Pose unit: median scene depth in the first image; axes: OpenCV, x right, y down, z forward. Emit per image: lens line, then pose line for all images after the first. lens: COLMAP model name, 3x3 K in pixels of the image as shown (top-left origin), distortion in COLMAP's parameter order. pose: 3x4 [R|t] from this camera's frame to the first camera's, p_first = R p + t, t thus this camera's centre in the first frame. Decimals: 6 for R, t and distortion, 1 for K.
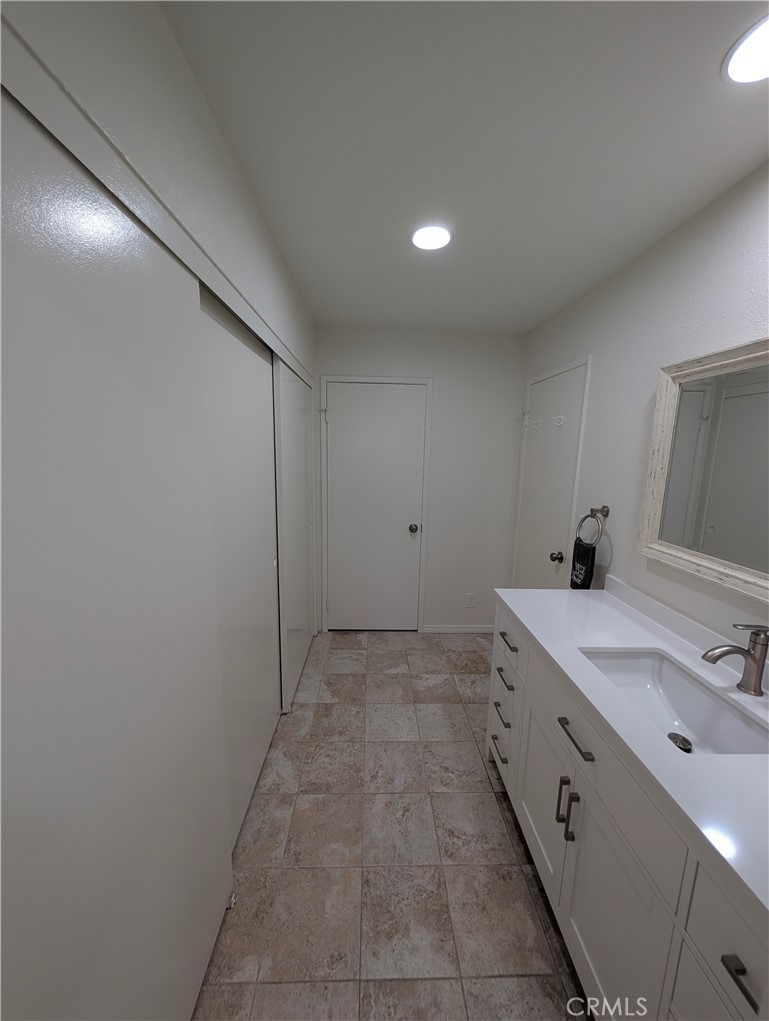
lens RADIAL K [[374.4, 0, 381.8], [0, 374.4, 507.1], [0, 0, 1]] dist [-0.002656, 0.000986]
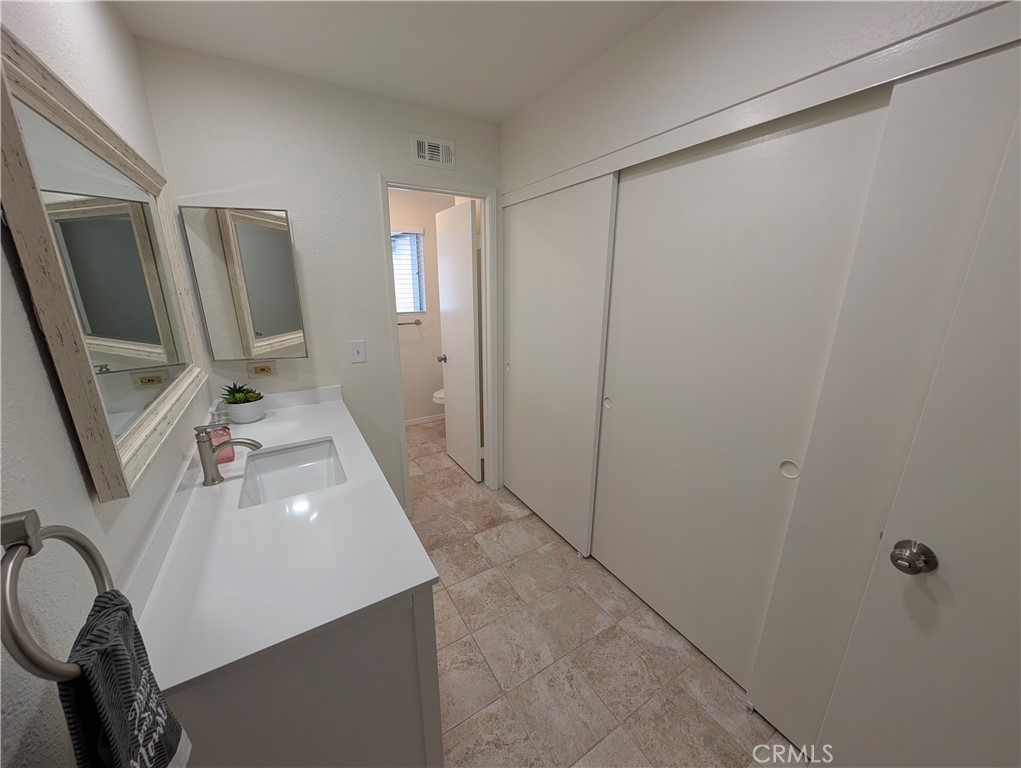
lens RADIAL K [[374.4, 0, 515.7], [0, 374.4, 382.7], [0, 0, 1]] dist [-0.002656, 0.000986]
pose [[-0.861595, 0.107559, -0.496070, 0.428227], [-0.101522, 0.921030, 0.376027, -0.191183], [0.497340, 0.374345, -0.782635, 1.344274]]
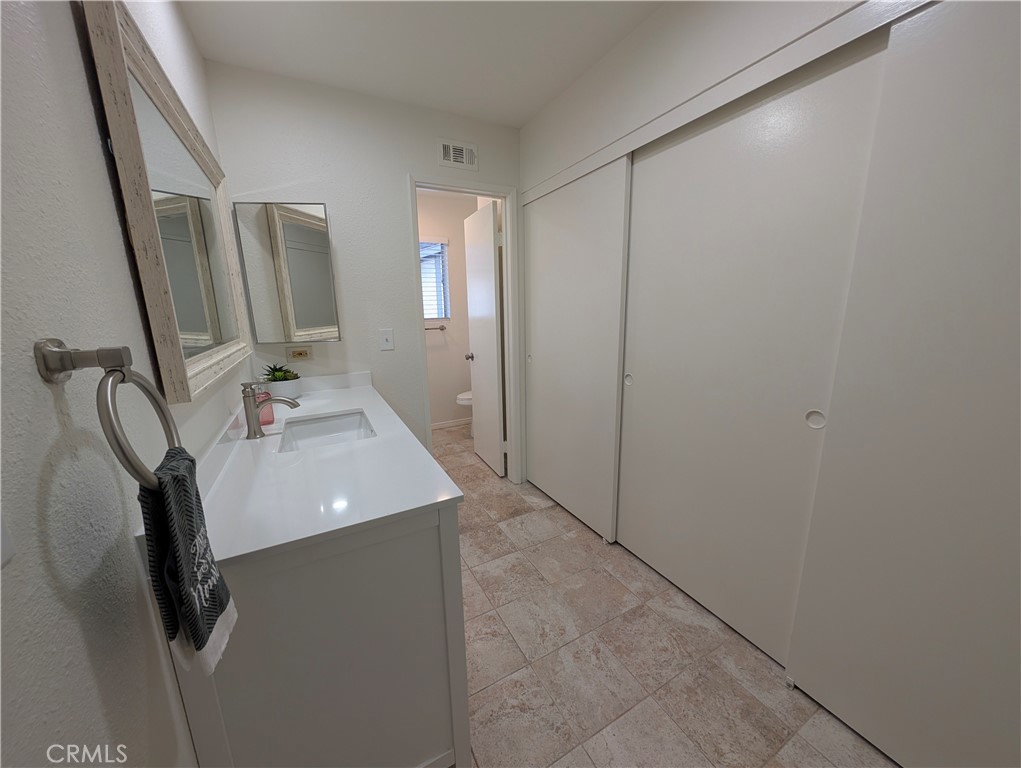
lens RADIAL K [[374.4, 0, 515.3], [0, 374.4, 381.6], [0, 0, 1]] dist [-0.002656, 0.000986]
pose [[-0.889375, 0.085659, -0.449083, 0.451960], [-0.069468, 0.945564, 0.317935, -0.081421], [0.451870, 0.313960, -0.835010, 1.412632]]
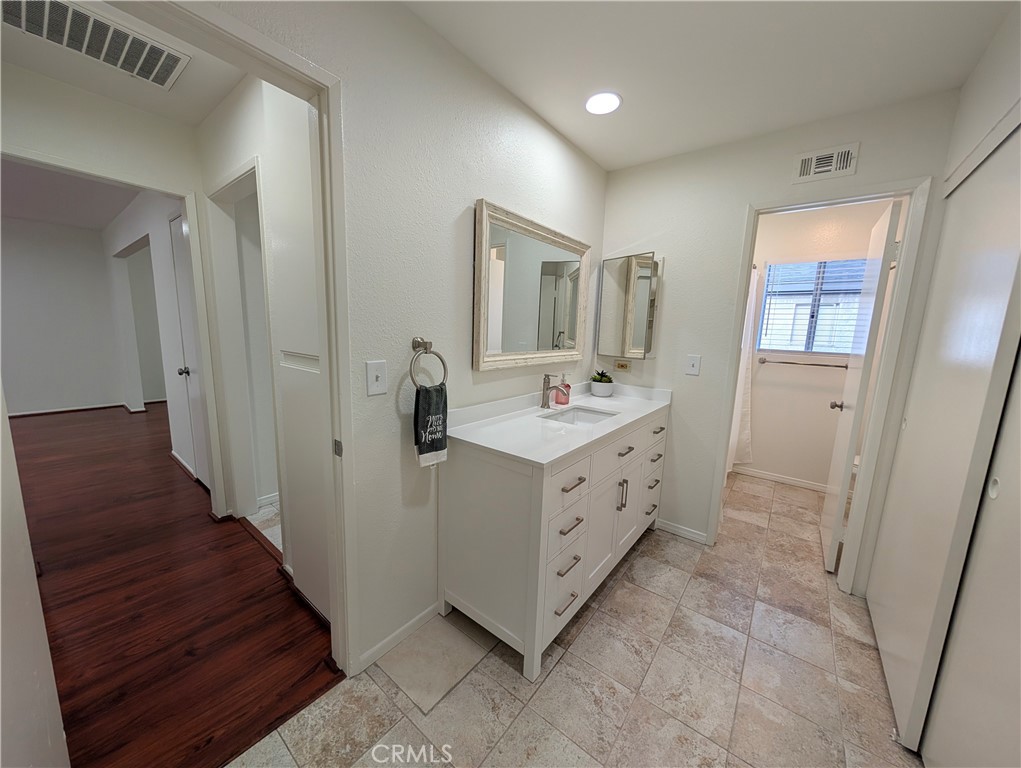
lens RADIAL K [[374.4, 0, 505.6], [0, 374.4, 382.5], [0, 0, 1]] dist [-0.002656, 0.000986]
pose [[-0.767646, -0.144889, 0.624281, -0.061889], [0.045777, 0.959224, 0.278916, -0.129893], [-0.639237, 0.242687, -0.729712, 1.545920]]
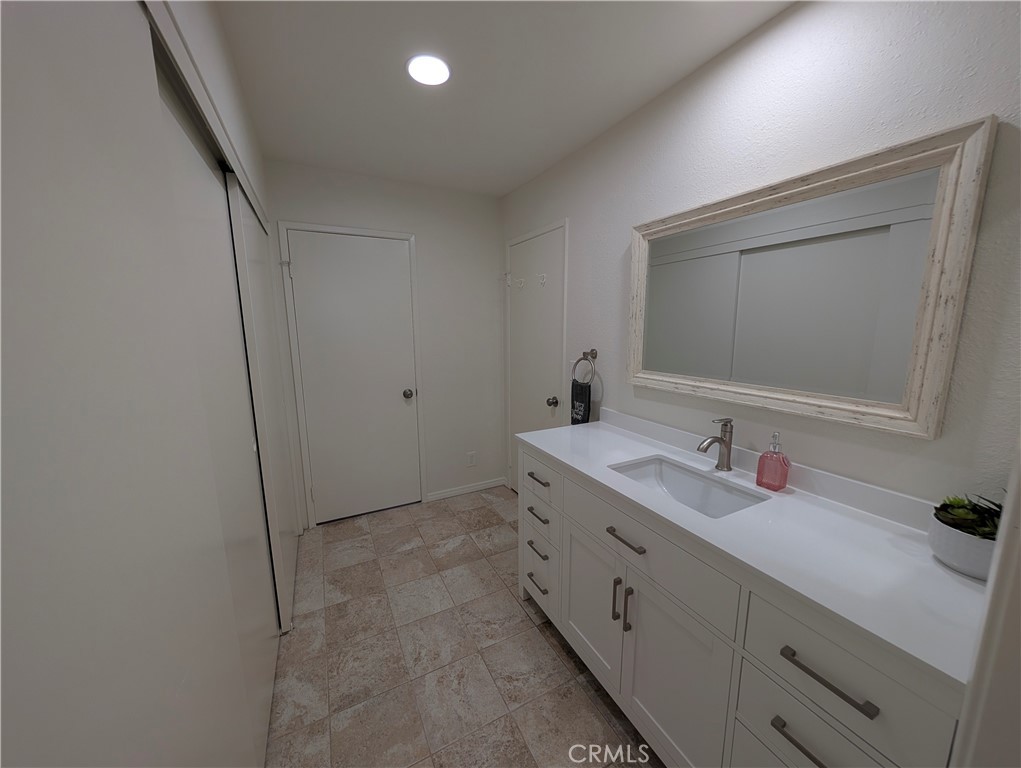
lens RADIAL K [[374.4, 0, 510.4], [0, 374.4, 383.0], [0, 0, 1]] dist [-0.002656, 0.000986]
pose [[0.899437, -0.094567, 0.426696, -0.141059], [0.092585, 0.995380, 0.025442, 0.049852], [-0.427131, 0.016622, 0.904037, 0.069306]]
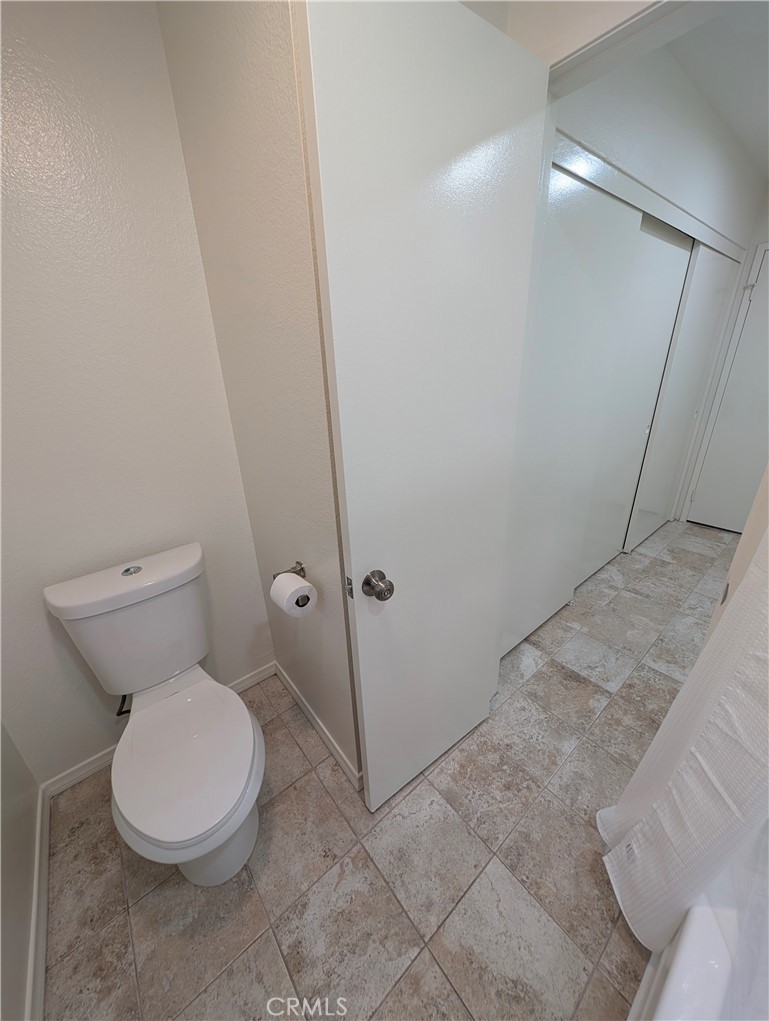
lens RADIAL K [[374.4, 0, 381.3], [0, 374.4, 509.8], [0, 0, 1]] dist [-0.002656, 0.000986]
pose [[0.612115, 0.261753, -0.746191, 0.190011], [-0.077991, 0.959010, 0.272430, 0.144587], [0.786914, -0.108562, 0.607438, -0.541893]]
